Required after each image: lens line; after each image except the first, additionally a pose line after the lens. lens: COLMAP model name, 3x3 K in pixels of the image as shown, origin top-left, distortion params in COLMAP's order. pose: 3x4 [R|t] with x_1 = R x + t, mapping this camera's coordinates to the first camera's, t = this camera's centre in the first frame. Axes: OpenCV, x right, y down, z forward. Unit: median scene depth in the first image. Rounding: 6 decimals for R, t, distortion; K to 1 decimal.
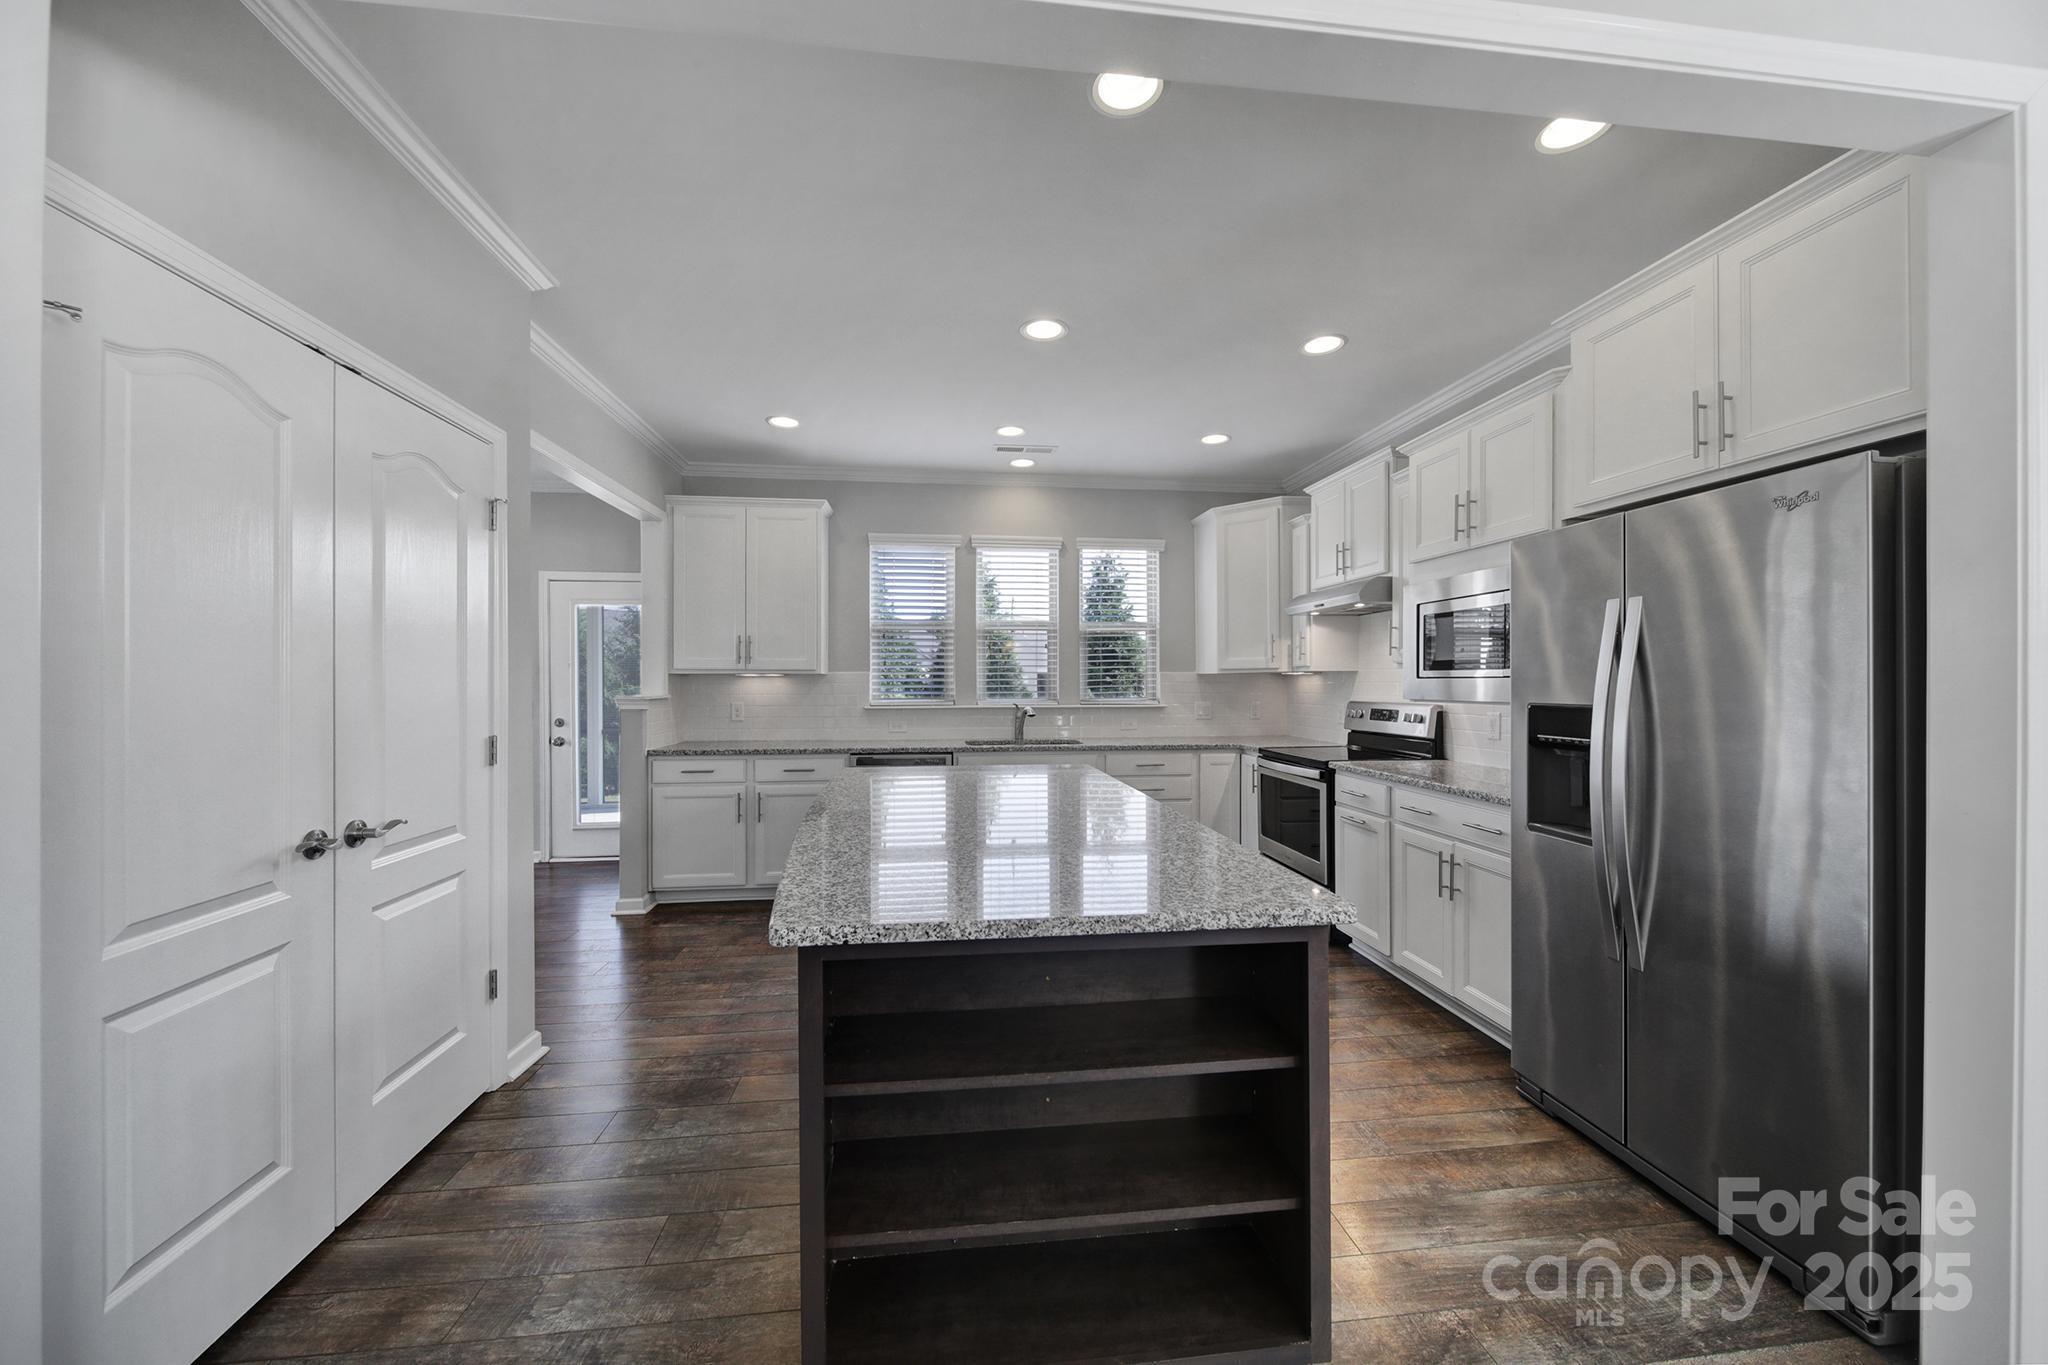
lens RADIAL K [[723.6, 0, 1017.7], [0, 723.6, 686.7], [0, 0, 1]] dist [0.000817, -0.001596]
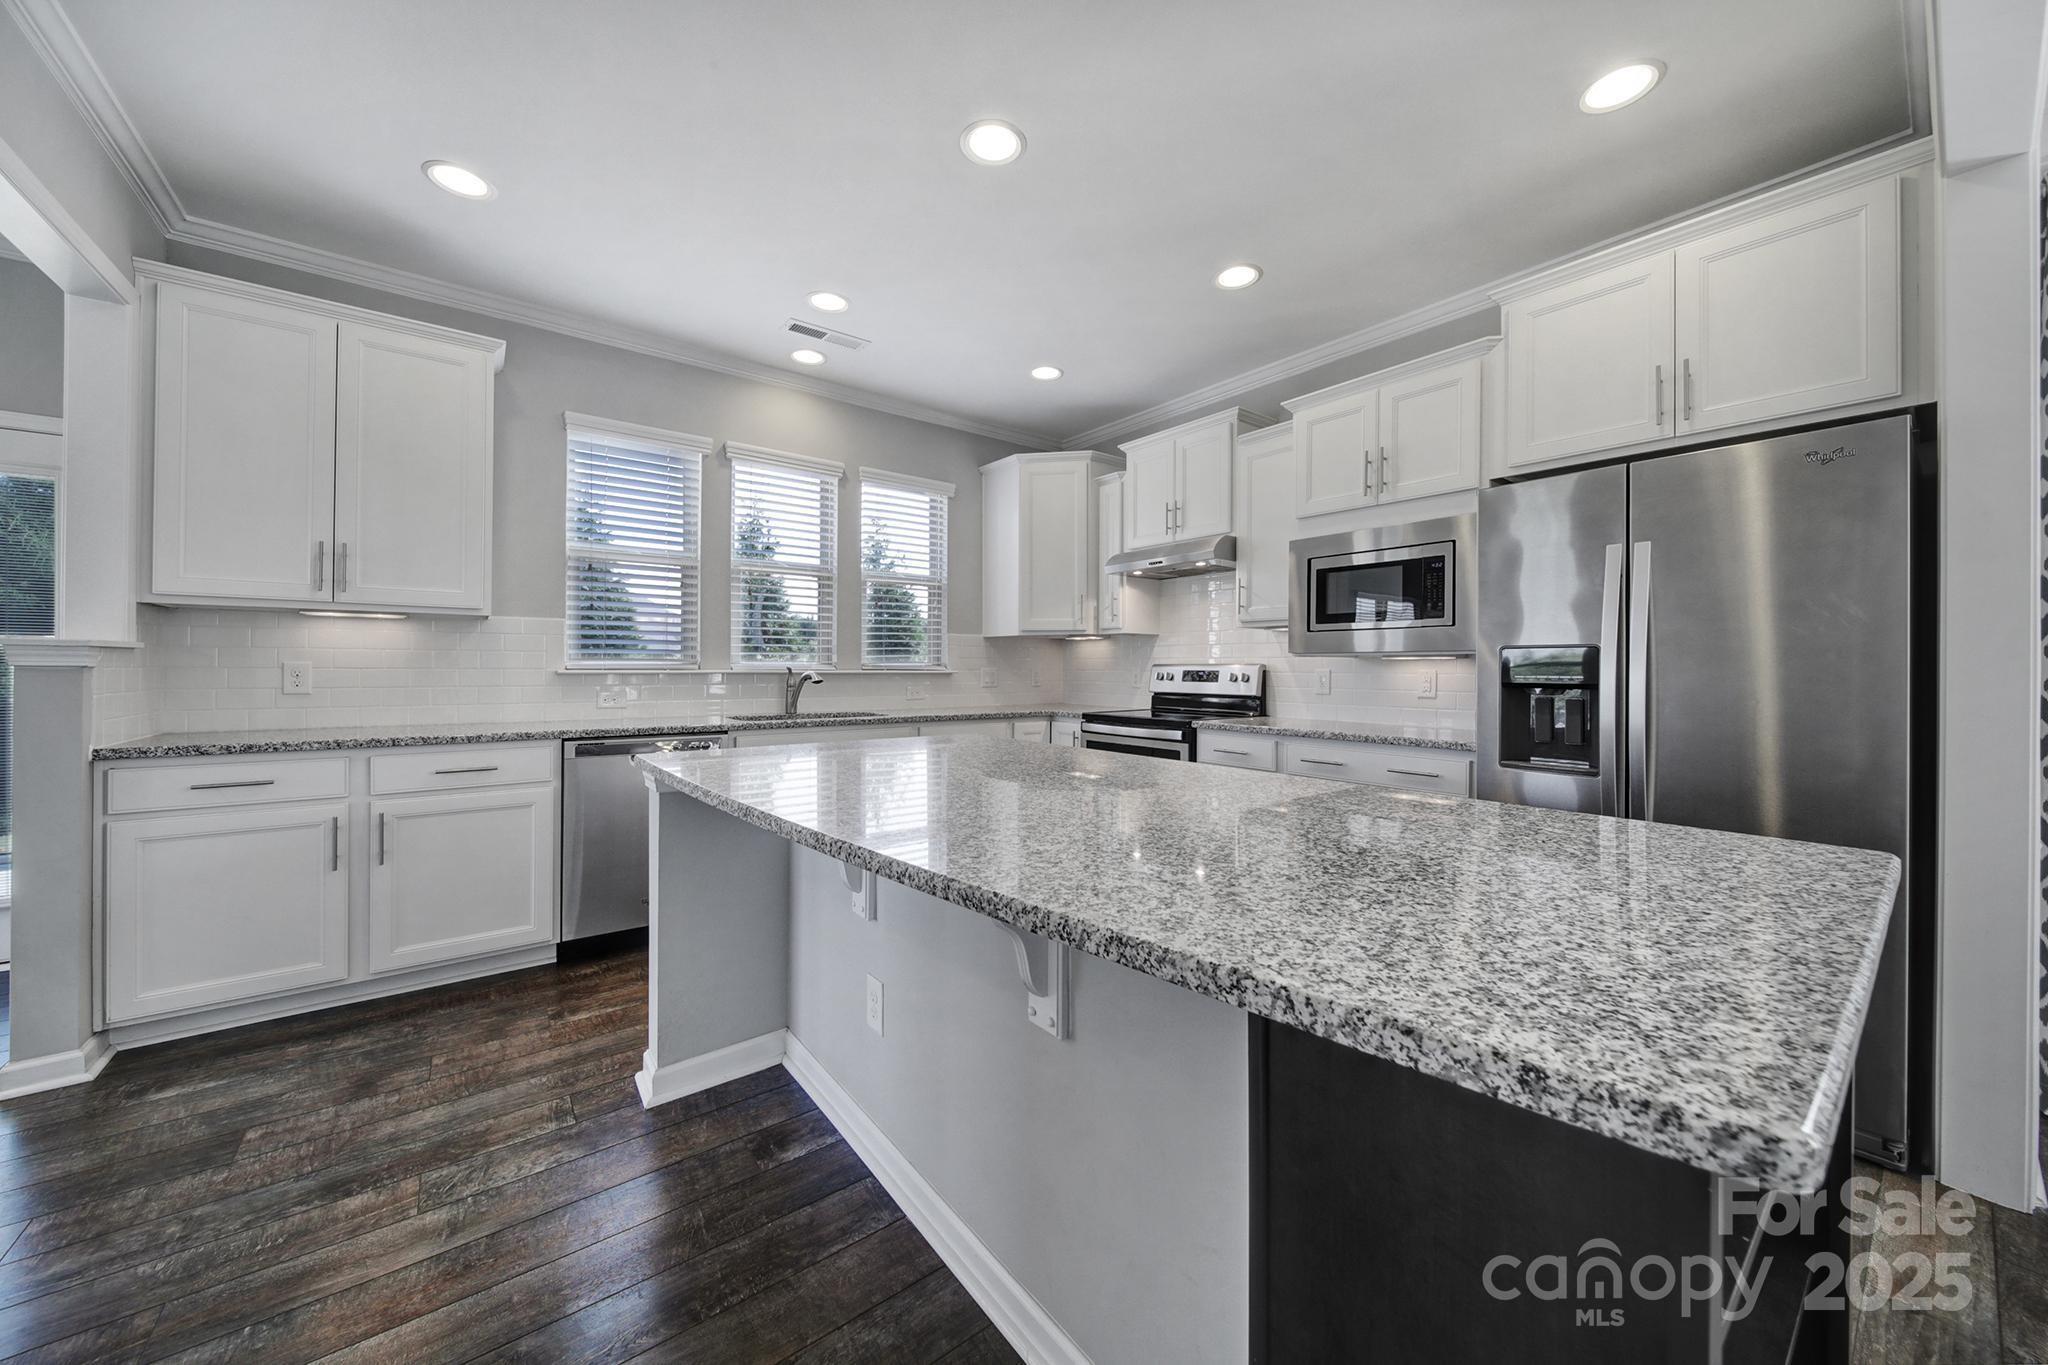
lens RADIAL K [[723.6, 0, 1025.7], [0, 723.6, 668.7], [0, 0, 1]] dist [0.000817, -0.001596]
pose [[0.855784, 0.005290, 0.517307, -0.216419], [-0.003352, 0.999983, -0.004680, 0.032378], [-0.517323, 0.002271, 0.855787, 0.240534]]
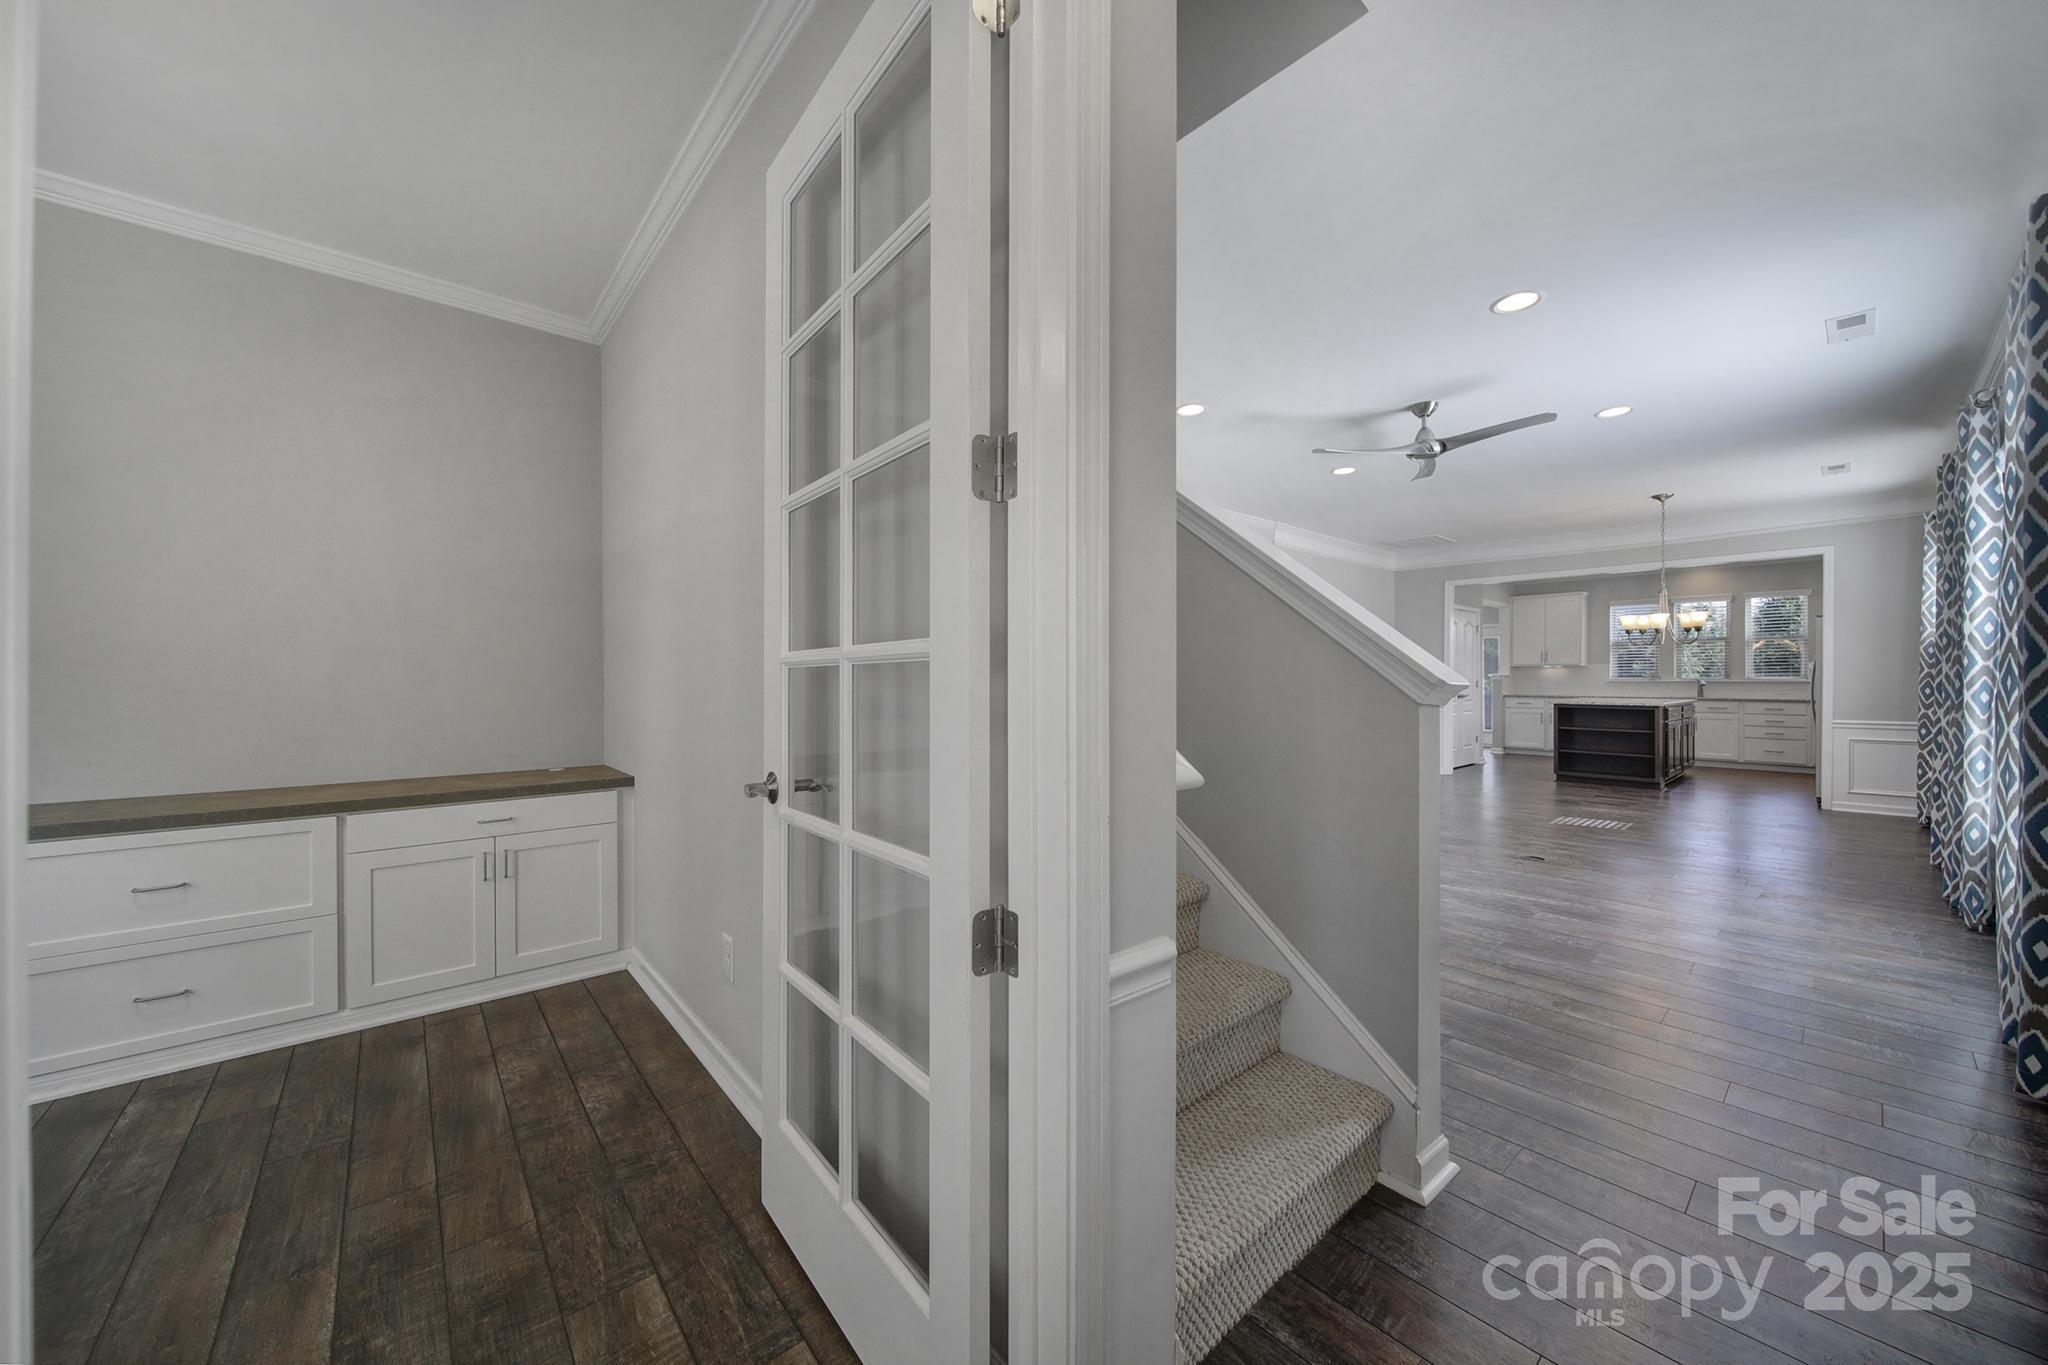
lens RADIAL K [[723.6, 0, 1035.6], [0, 723.6, 684.3], [0, 0, 1]] dist [0.000817, -0.001596]
pose [[0.562003, 0.008007, -0.827096, 0.734154], [-0.005935, 0.999966, 0.005648, 0.042470], [0.827114, 0.001734, 0.562032, -1.940996]]
